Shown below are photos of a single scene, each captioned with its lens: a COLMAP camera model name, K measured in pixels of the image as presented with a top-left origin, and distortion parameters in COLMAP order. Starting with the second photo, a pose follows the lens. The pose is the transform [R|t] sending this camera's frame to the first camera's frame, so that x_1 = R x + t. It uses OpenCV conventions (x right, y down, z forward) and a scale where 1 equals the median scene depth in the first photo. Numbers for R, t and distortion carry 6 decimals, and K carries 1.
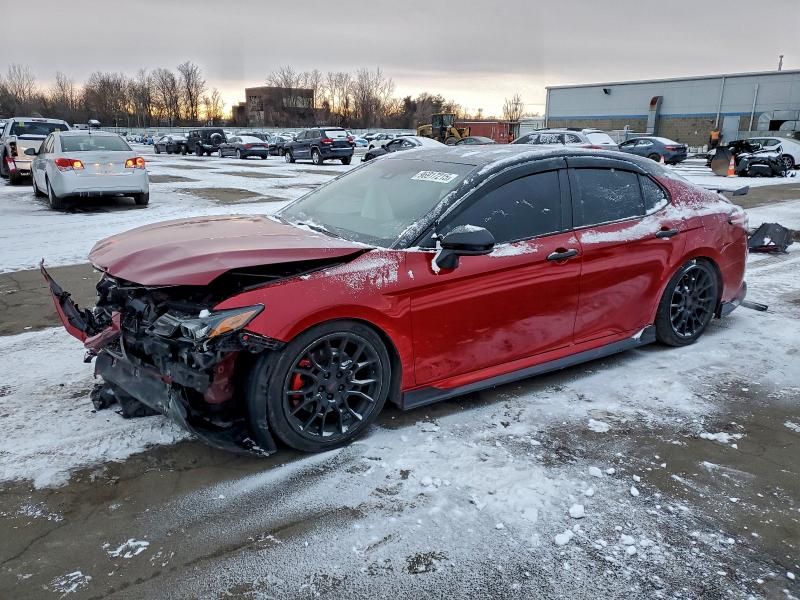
lens RADIAL K [[615.3, 0, 398.4], [0, 615.3, 302.0], [0, 0, 1]] dist [0.016249, 0.008883]
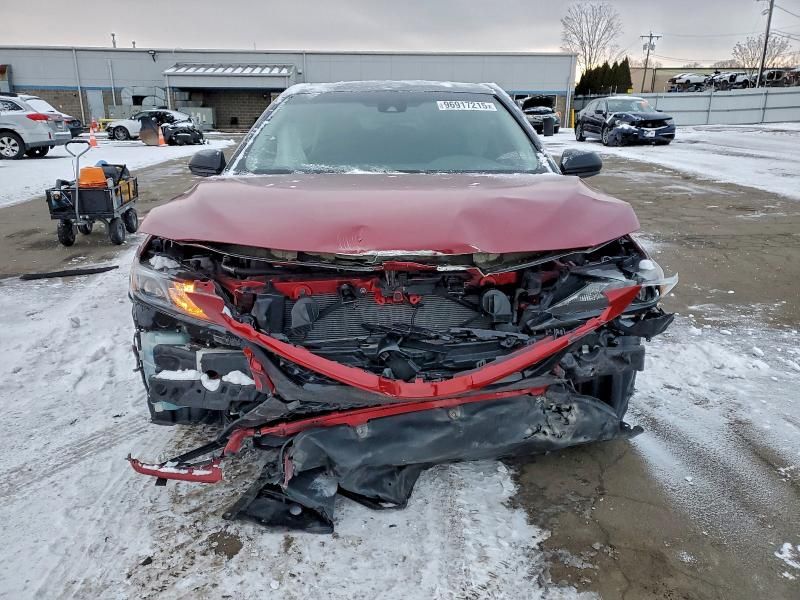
lens RADIAL K [[615.3, 0, 394.3], [0, 615.3, 301.8], [0, 0, 1]] dist [0.016249, 0.008883]
pose [[0.557118, -0.246566, 0.792985, -0.816358], [0.221298, 0.964455, 0.144408, -0.084220], [-0.800404, 0.095034, 0.591880, 0.602217]]
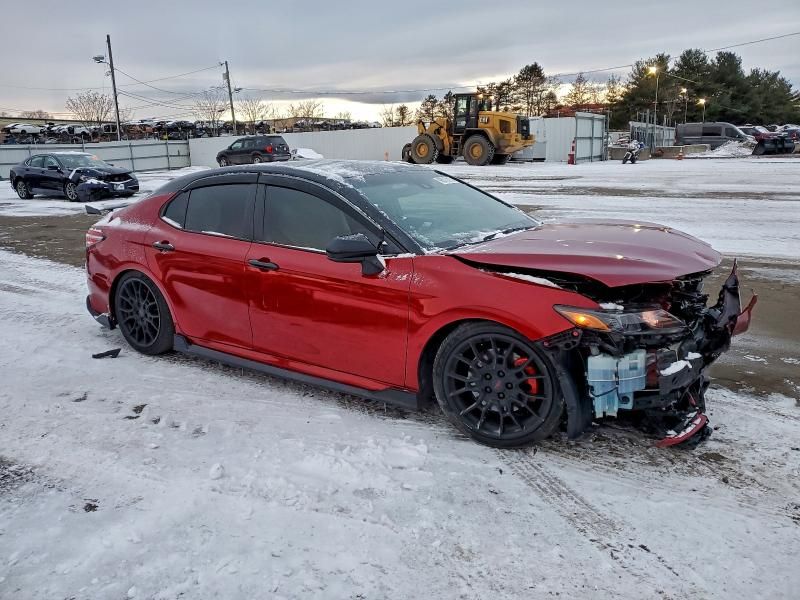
lens RADIAL K [[615.3, 0, 397.7], [0, 615.3, 298.8], [0, 0, 1]] dist [0.016249, 0.008883]
pose [[-0.386331, -0.207802, 0.898647, -1.071994], [0.268144, 0.906908, 0.324988, -0.419328], [-0.882523, 0.366519, -0.294646, 1.578076]]
